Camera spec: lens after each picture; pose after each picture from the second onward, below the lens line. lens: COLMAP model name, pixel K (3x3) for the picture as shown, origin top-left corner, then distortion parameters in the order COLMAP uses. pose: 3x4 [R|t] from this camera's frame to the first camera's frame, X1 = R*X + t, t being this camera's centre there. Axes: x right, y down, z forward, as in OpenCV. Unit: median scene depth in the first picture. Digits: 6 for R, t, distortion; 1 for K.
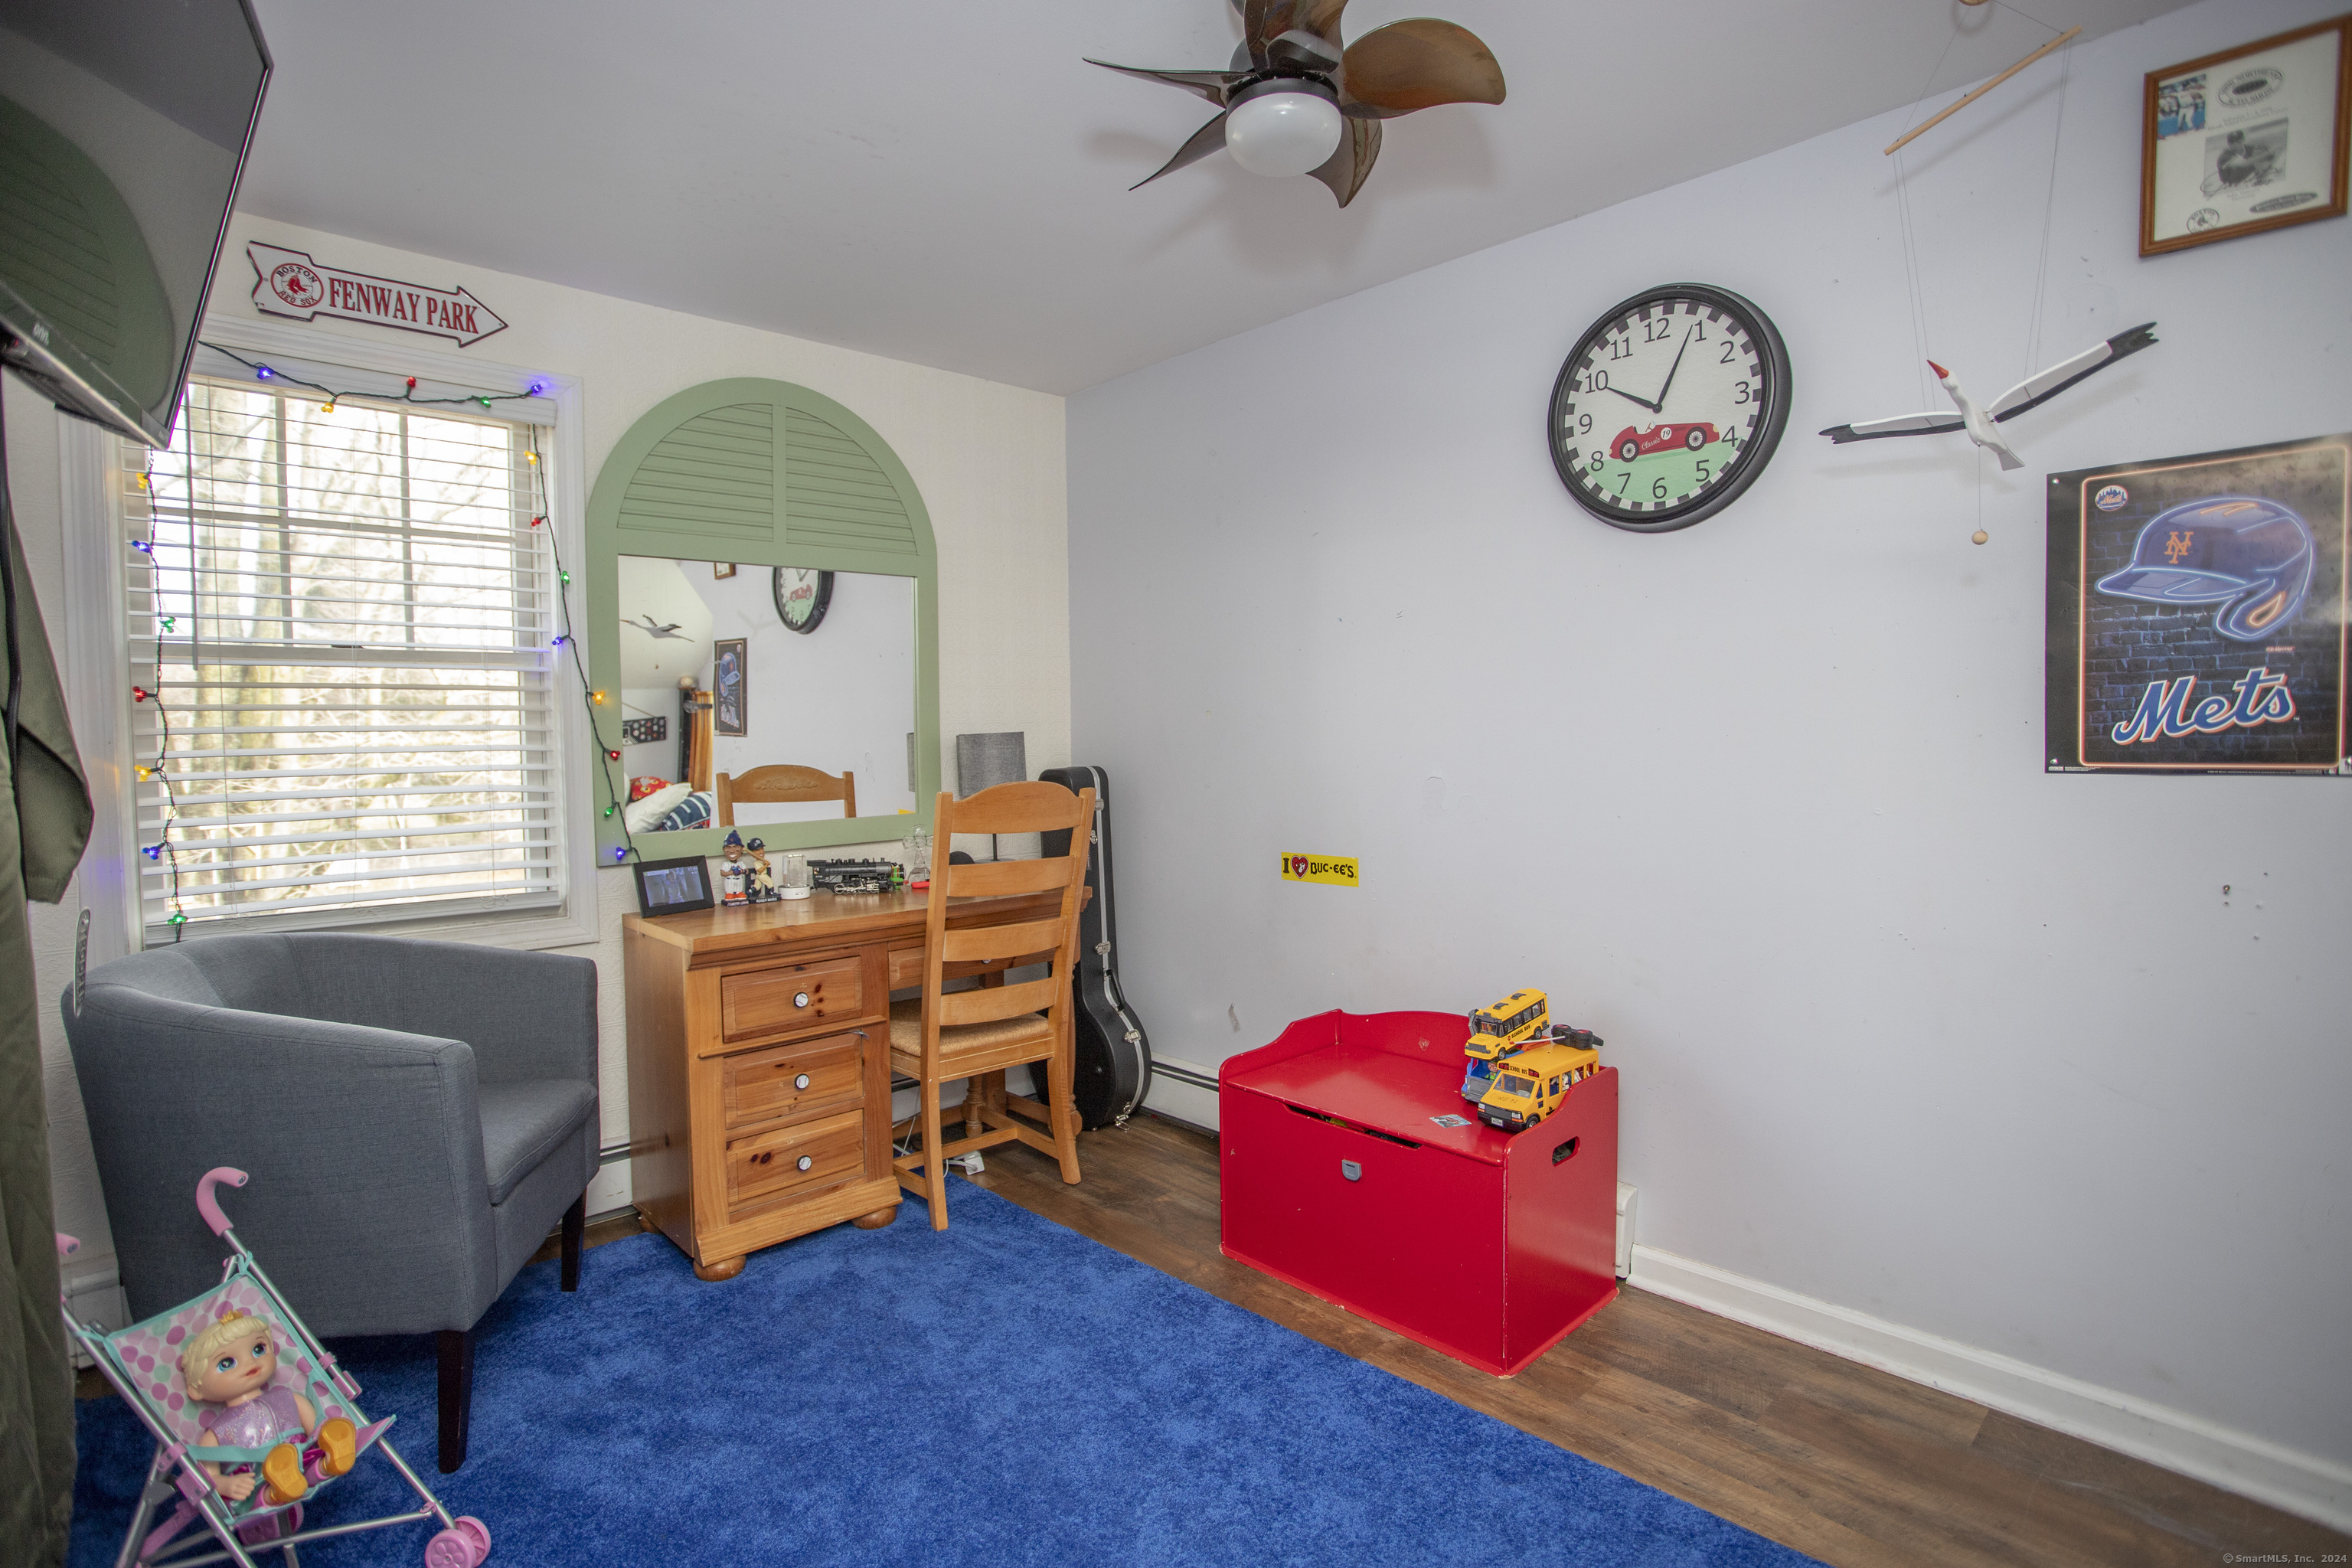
lens RADIAL K [[1138.9, 0, 1165.8], [0, 1138.9, 773.5], [0, 0, 1]] dist [-0.082896, 0.034679]
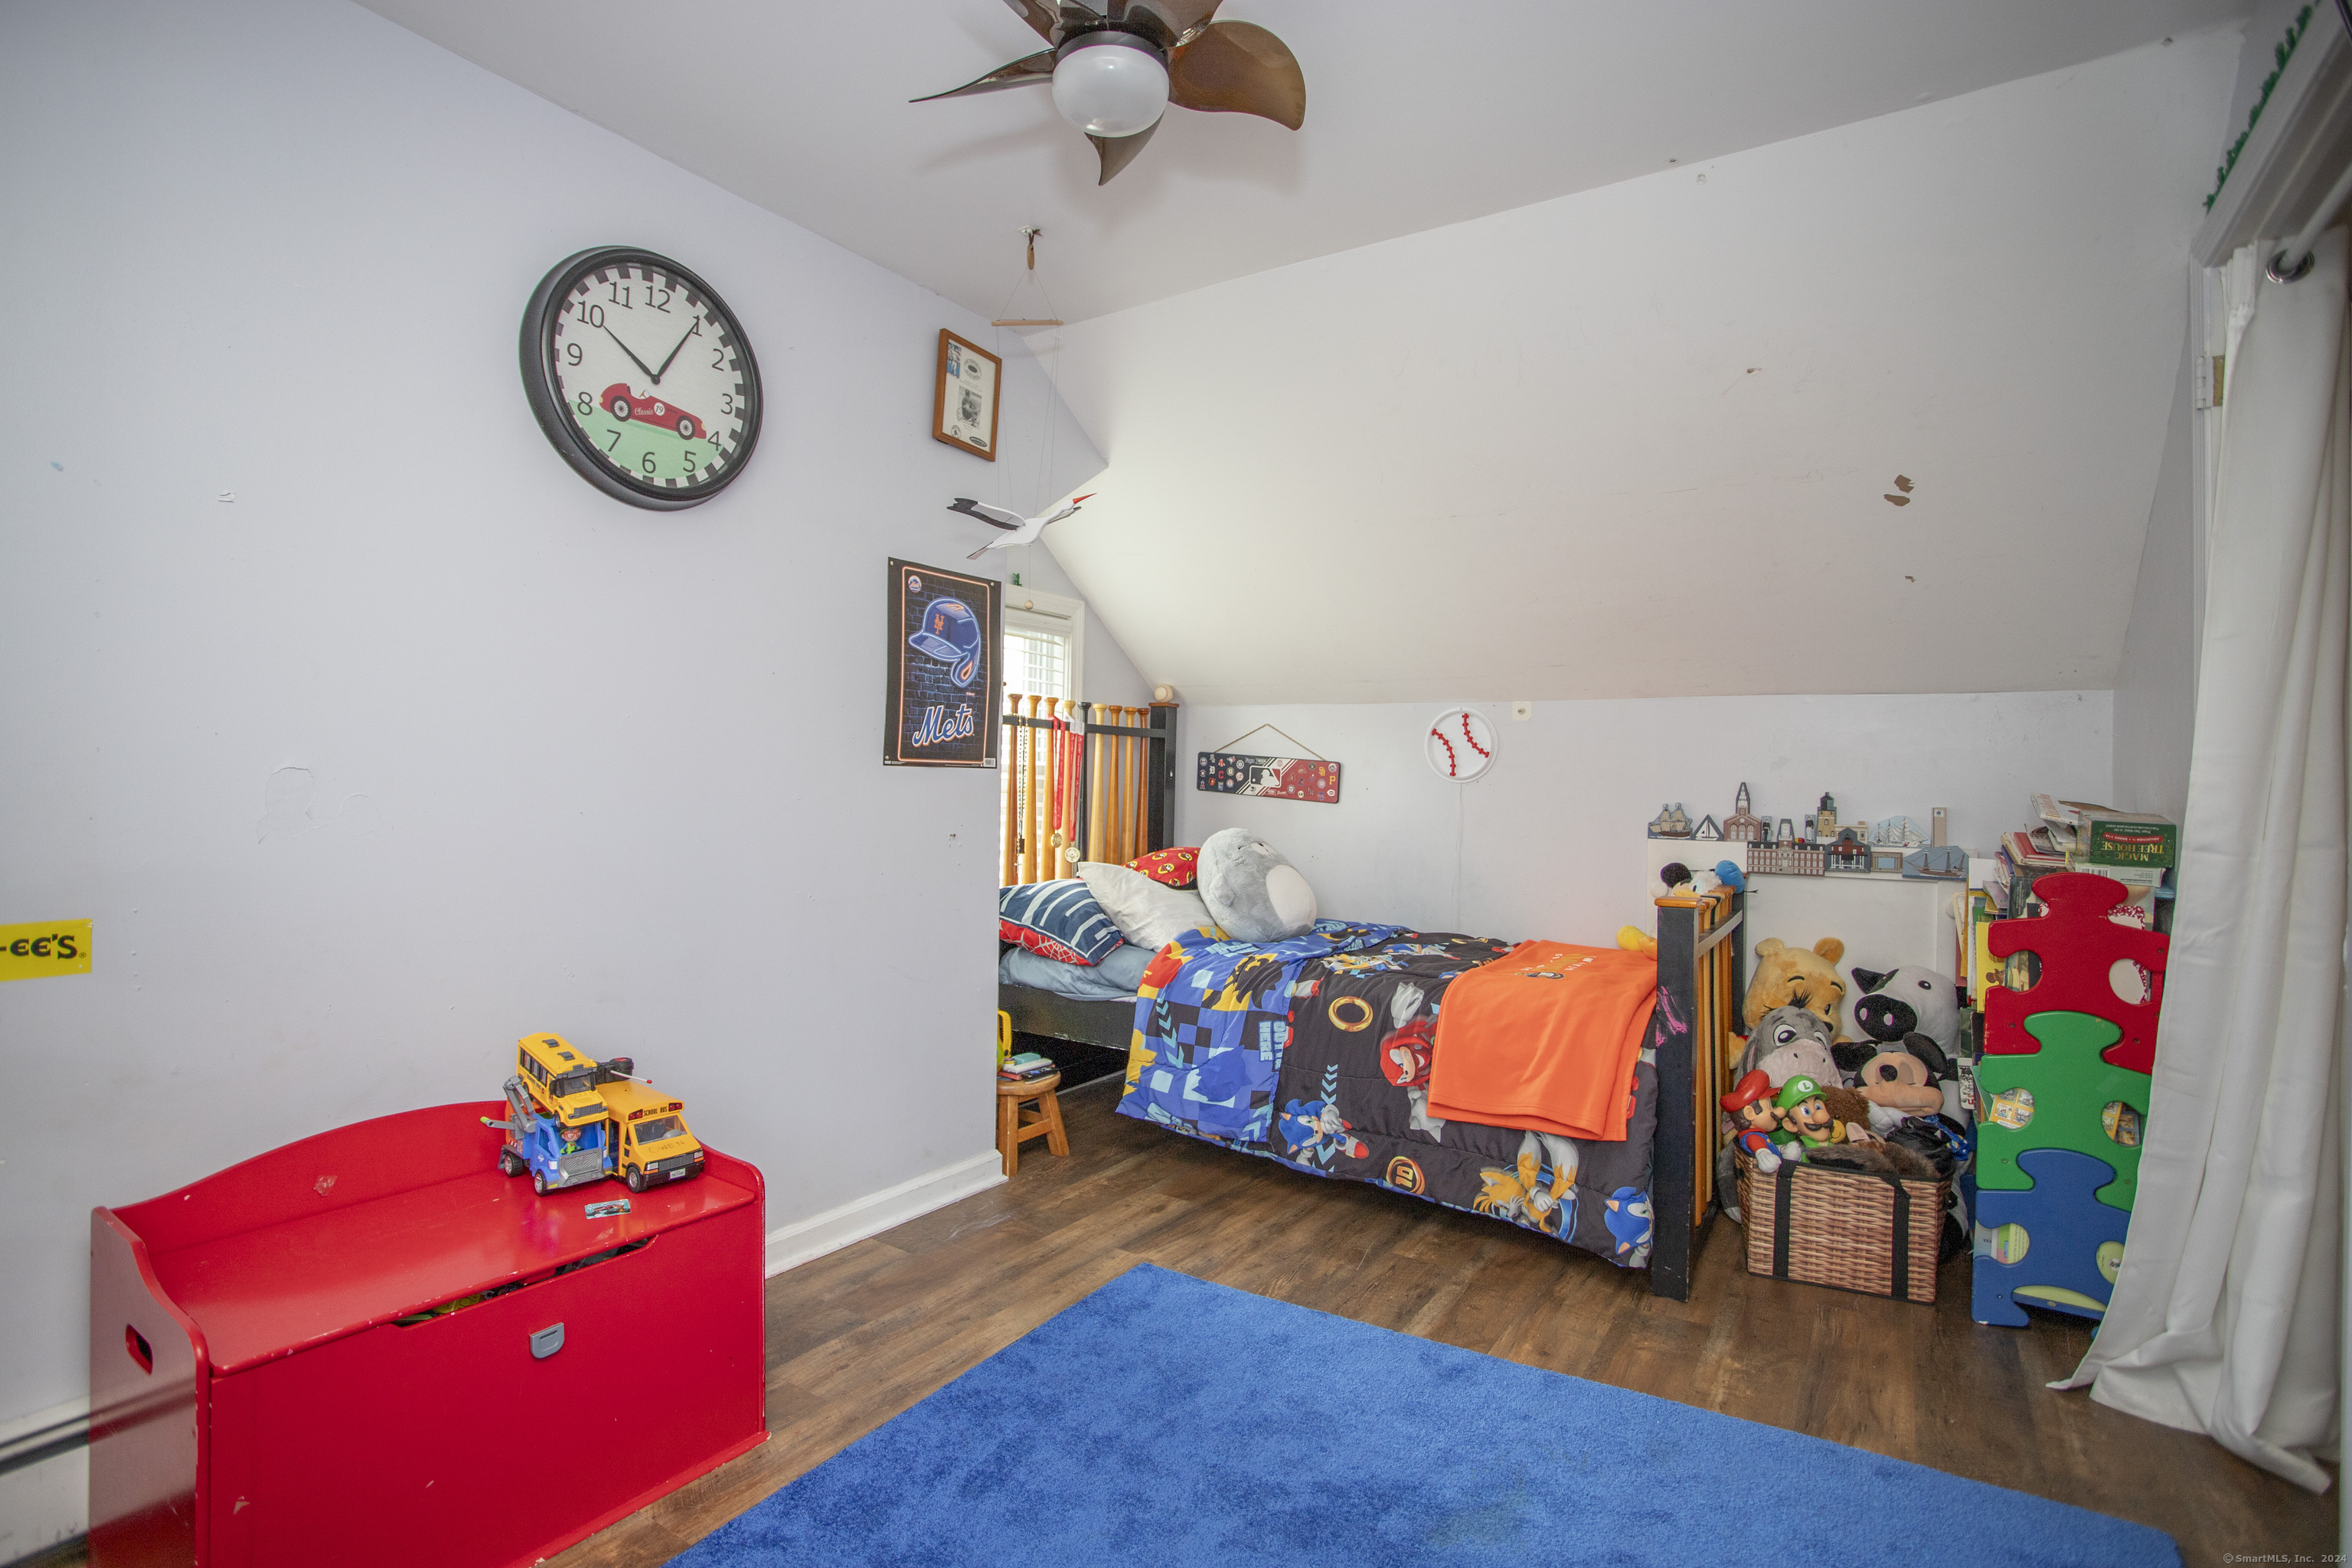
lens RADIAL K [[1138.9, 0, 1165.8], [0, 1138.9, 773.5], [0, 0, 1]] dist [-0.082896, 0.034679]
pose [[-0.230388, 0.017954, 0.972933, -0.610187], [0.021737, 0.999675, -0.013300, 0.032310], [-0.972856, 0.018085, -0.230704, 0.848765]]
